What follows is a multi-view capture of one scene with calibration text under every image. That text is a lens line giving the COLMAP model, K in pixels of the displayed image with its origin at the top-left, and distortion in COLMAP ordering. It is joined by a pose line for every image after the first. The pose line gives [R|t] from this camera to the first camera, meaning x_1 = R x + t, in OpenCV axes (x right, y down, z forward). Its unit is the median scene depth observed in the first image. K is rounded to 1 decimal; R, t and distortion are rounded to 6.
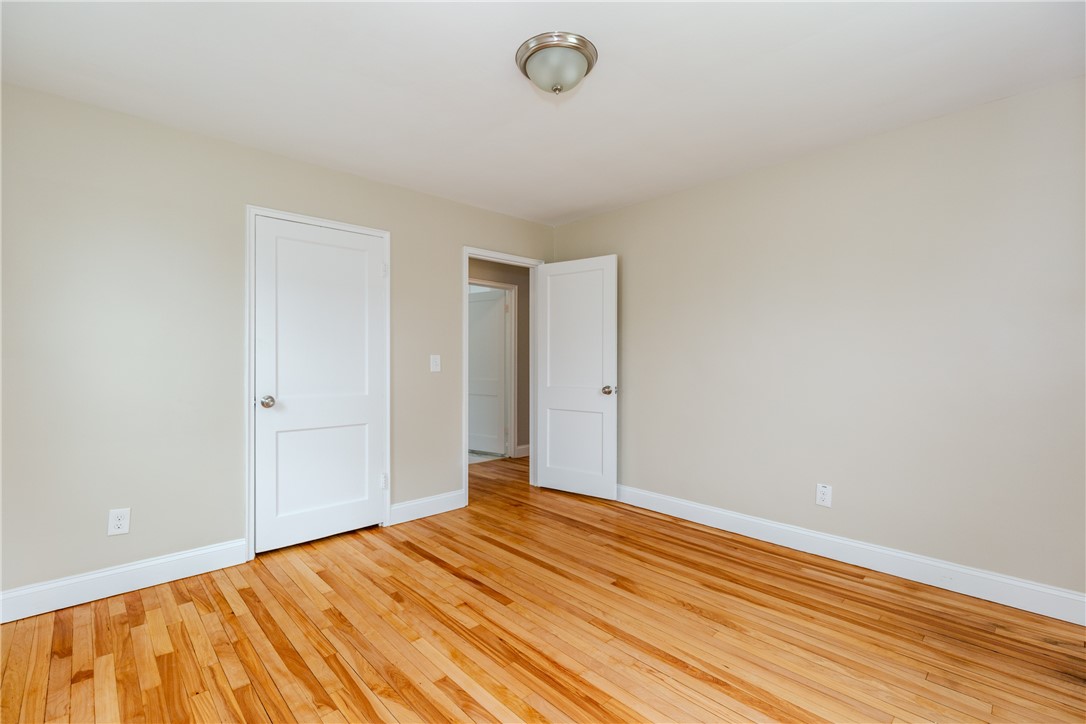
lens RADIAL K [[487.4, 0, 547.3], [0, 487.4, 364.5], [0, 0, 1]] dist [0.003610, -0.000874]
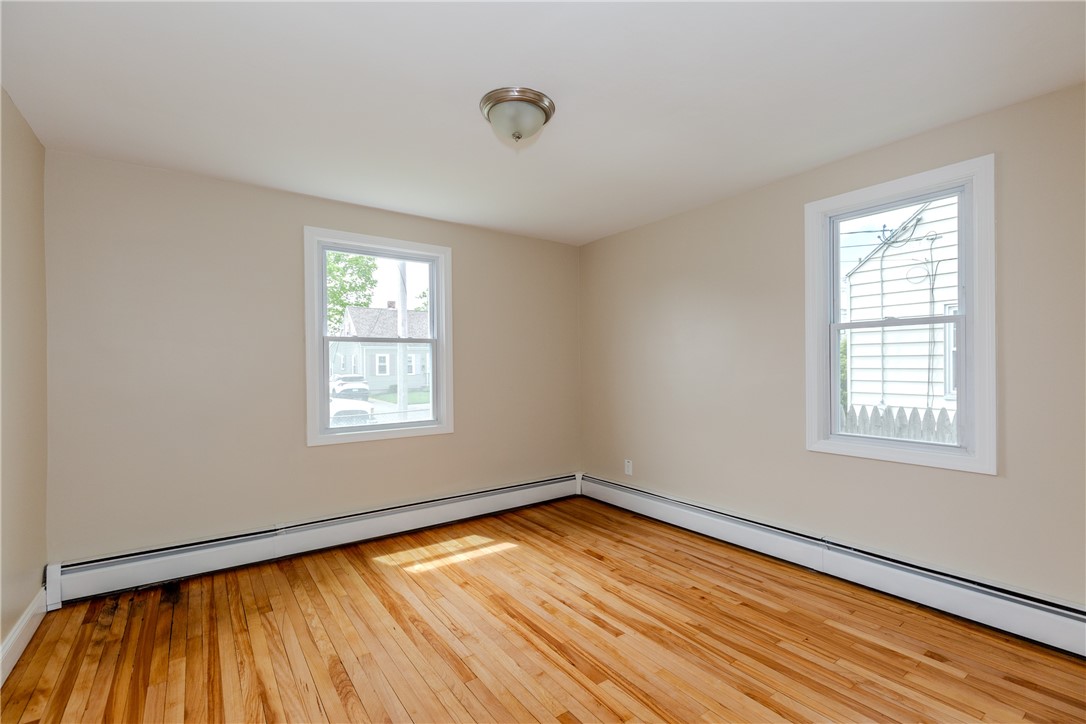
lens RADIAL K [[487.4, 0, 547.3], [0, 487.4, 364.5], [0, 0, 1]] dist [0.003610, -0.000874]
pose [[-0.990035, 0.010098, 0.140462, -0.194266], [0.011341, 0.999903, 0.008052, -0.061465], [-0.140367, 0.009564, -0.990053, 2.047520]]
